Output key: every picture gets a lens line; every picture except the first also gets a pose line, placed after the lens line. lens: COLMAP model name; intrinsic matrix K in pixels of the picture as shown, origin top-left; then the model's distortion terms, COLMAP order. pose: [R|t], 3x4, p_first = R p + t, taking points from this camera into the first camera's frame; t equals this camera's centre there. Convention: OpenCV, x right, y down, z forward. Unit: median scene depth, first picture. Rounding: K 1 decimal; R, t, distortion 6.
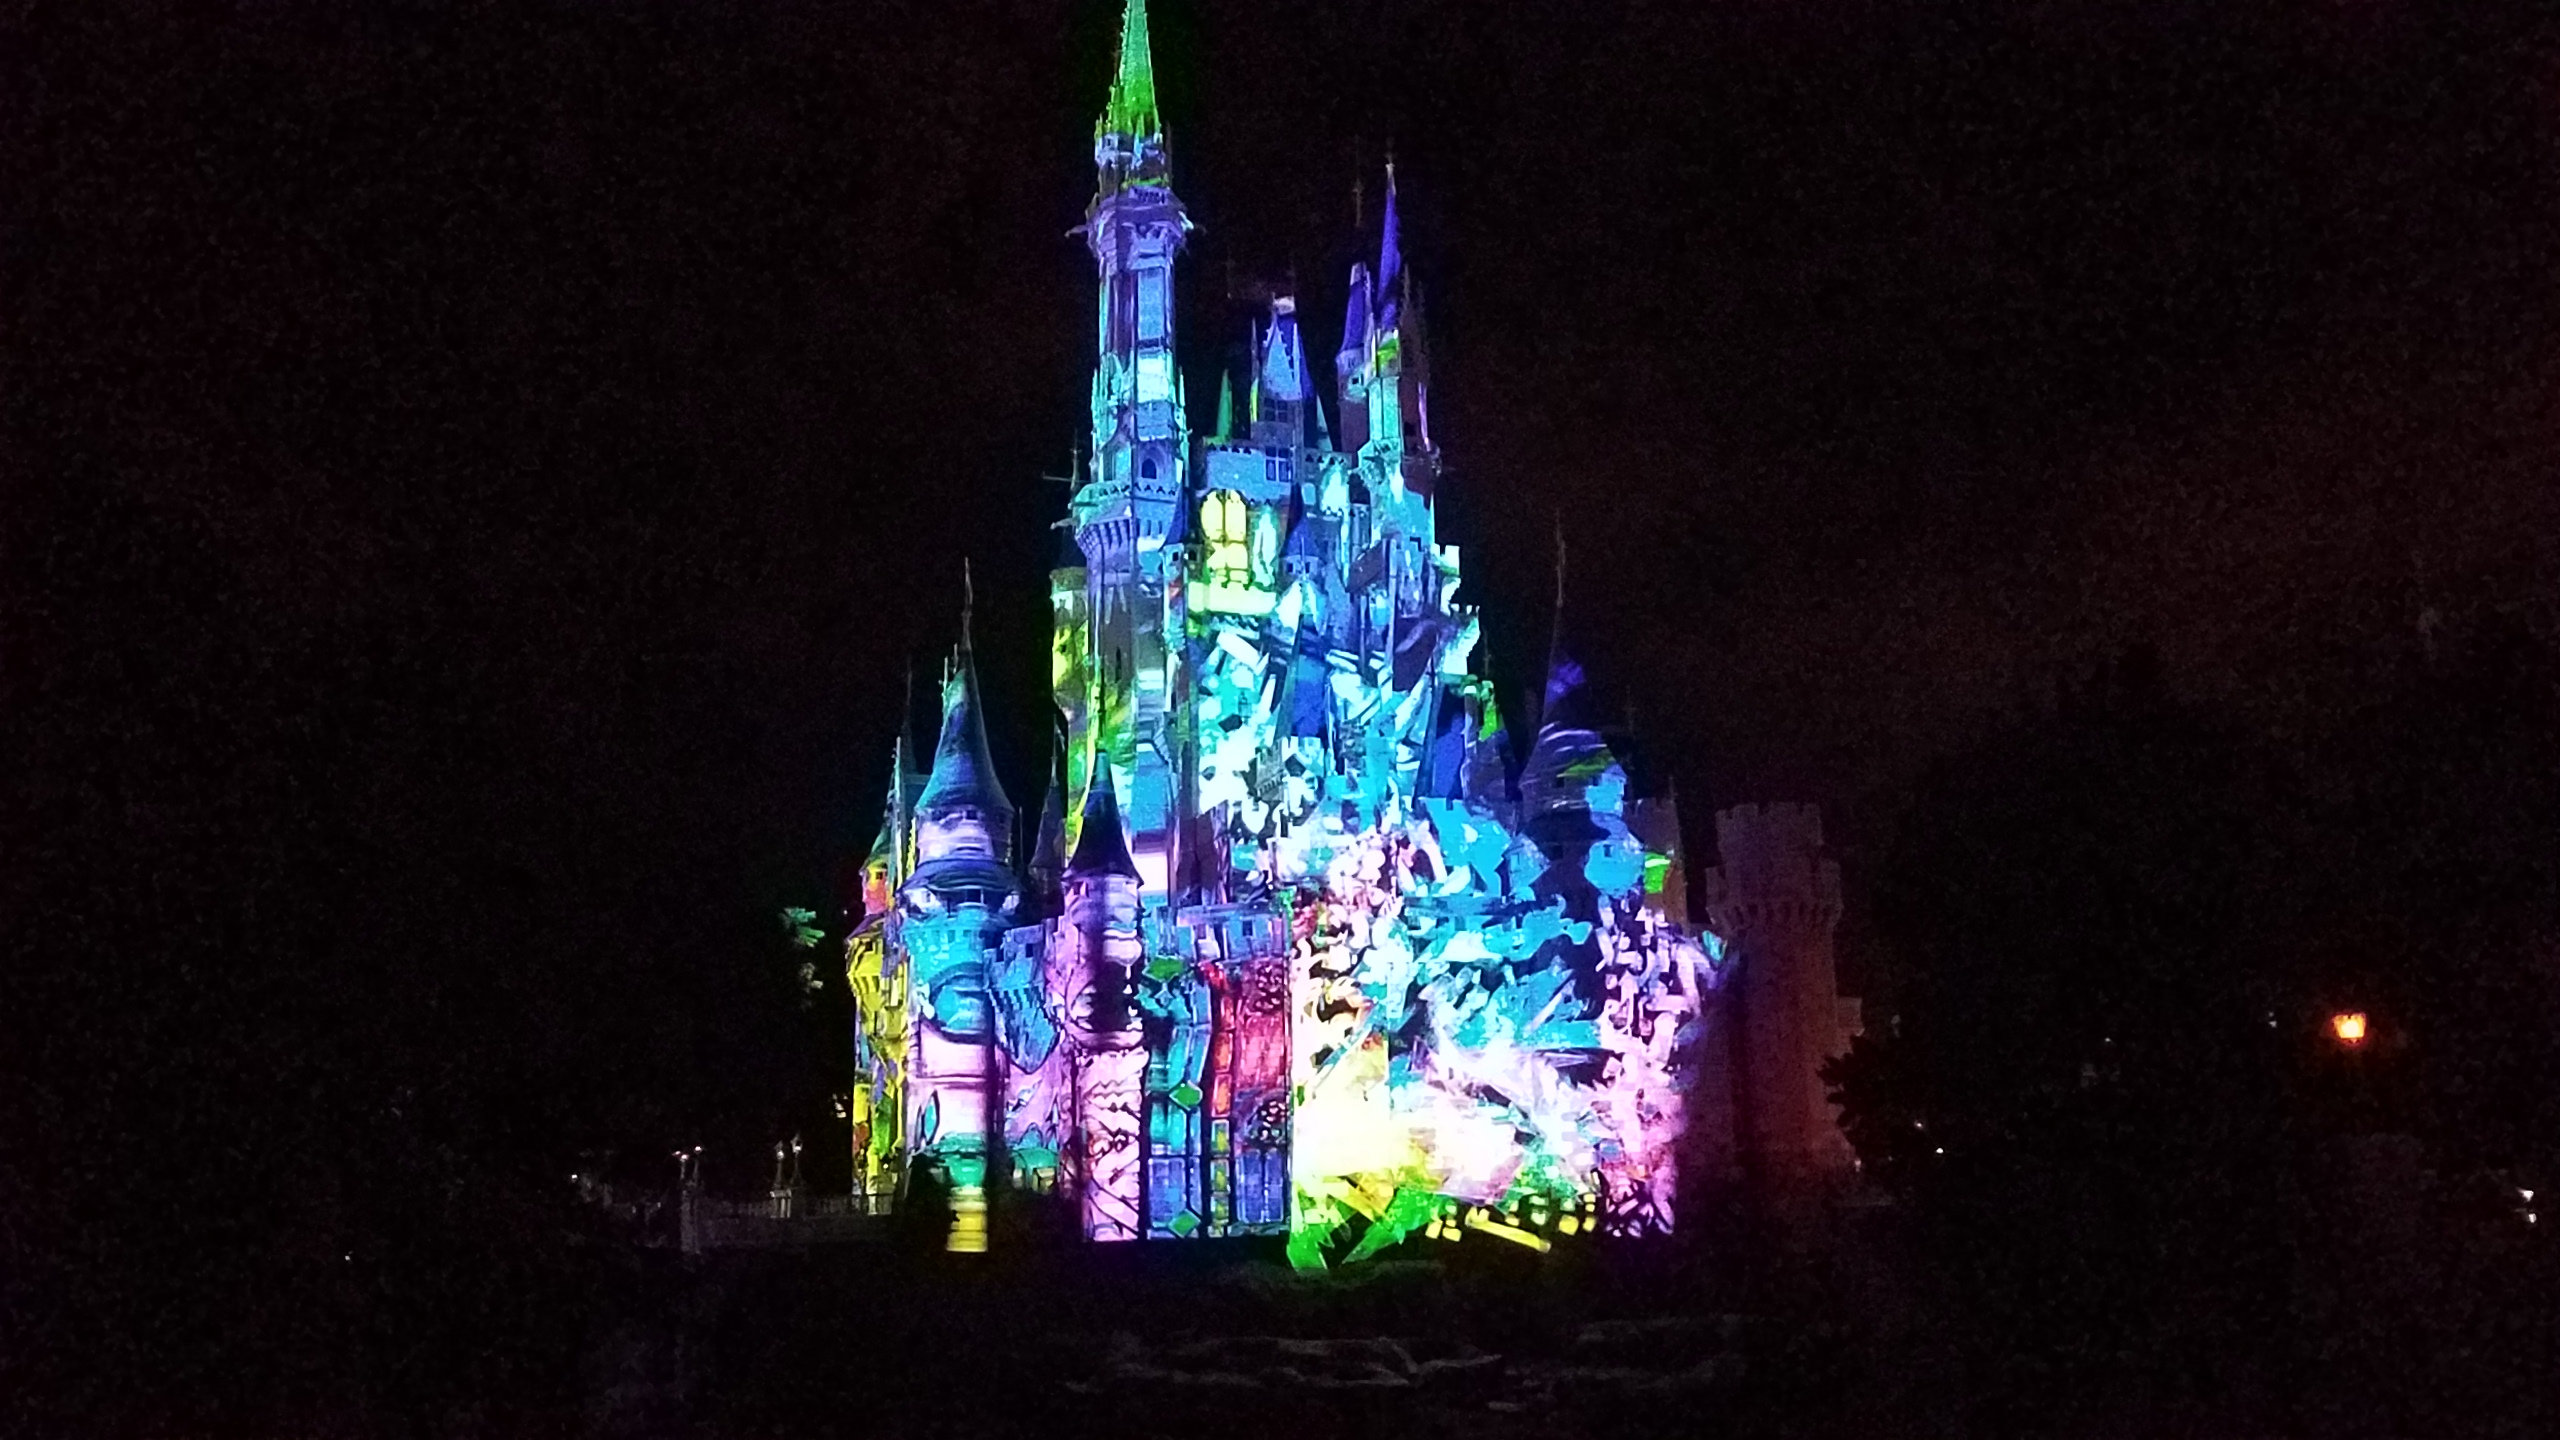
lens RADIAL K [[2000.6, 0, 1292.6], [0, 2000.6, 706.2], [0, 0, 1]] dist [0.033280, -0.010725]
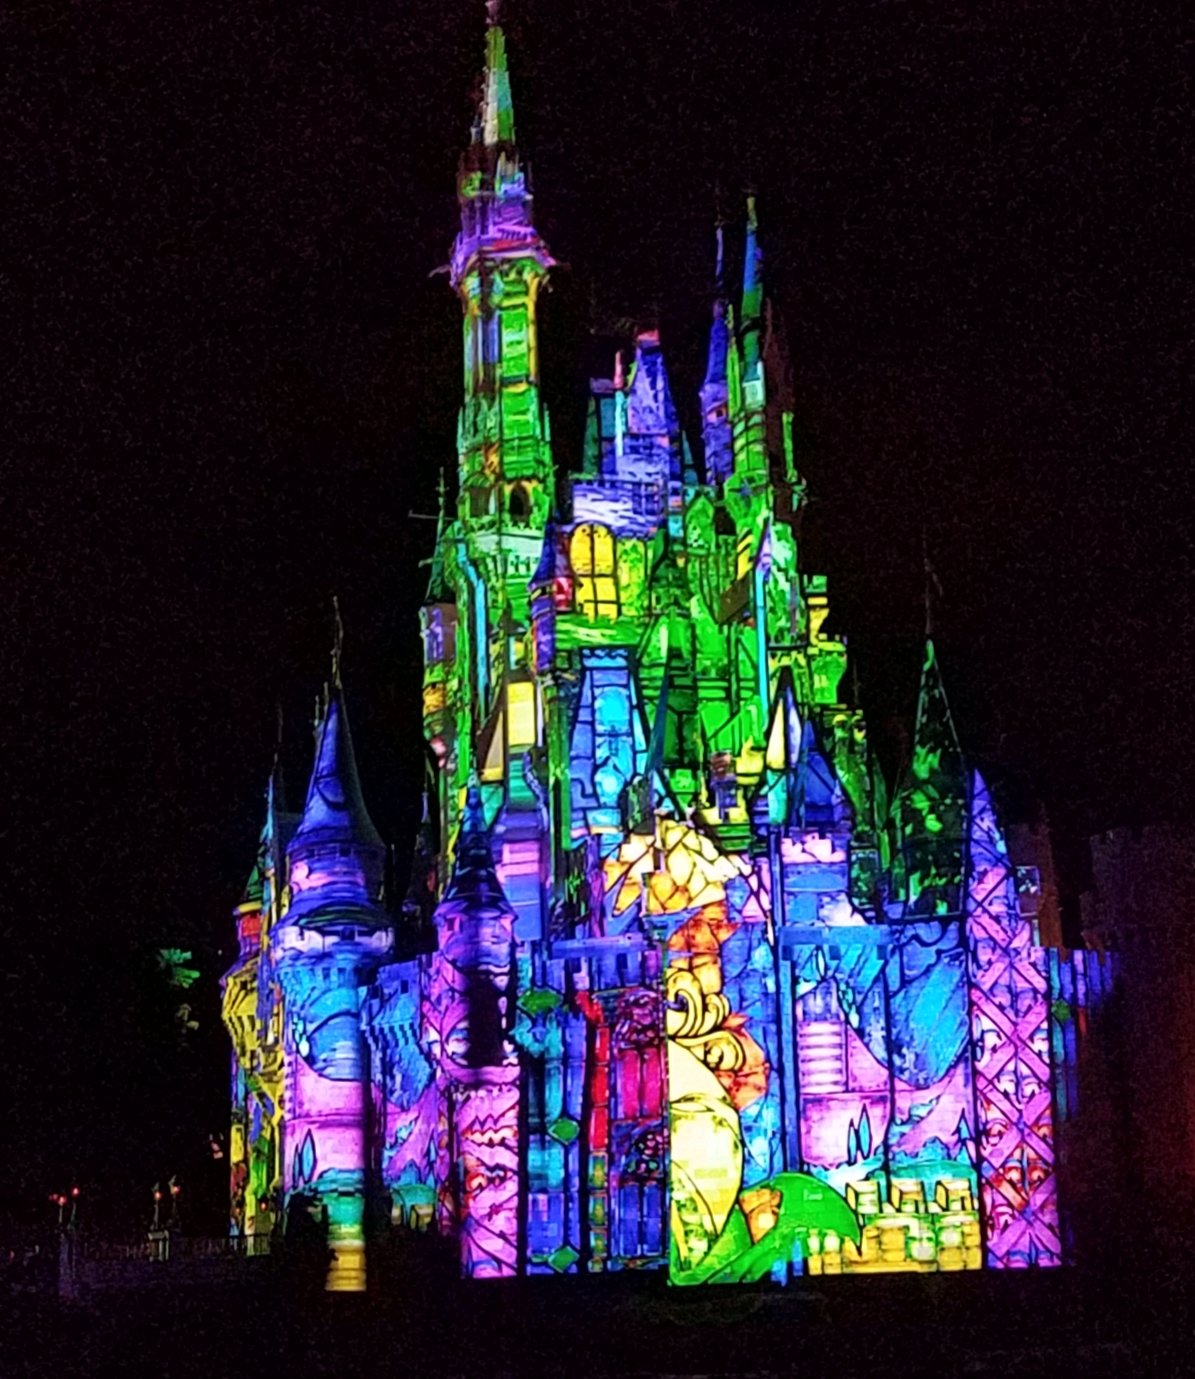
lens RADIAL K [[1389.7, 0, 602.4], [0, 1389.7, 684.8], [0, 0, 1]] dist [0.029042, 0.000000]
pose [[0.999837, -0.018065, -0.000105, -0.029488], [0.018059, 0.999648, -0.019425, -0.013587], [0.000456, 0.019420, 0.999811, 0.300829]]
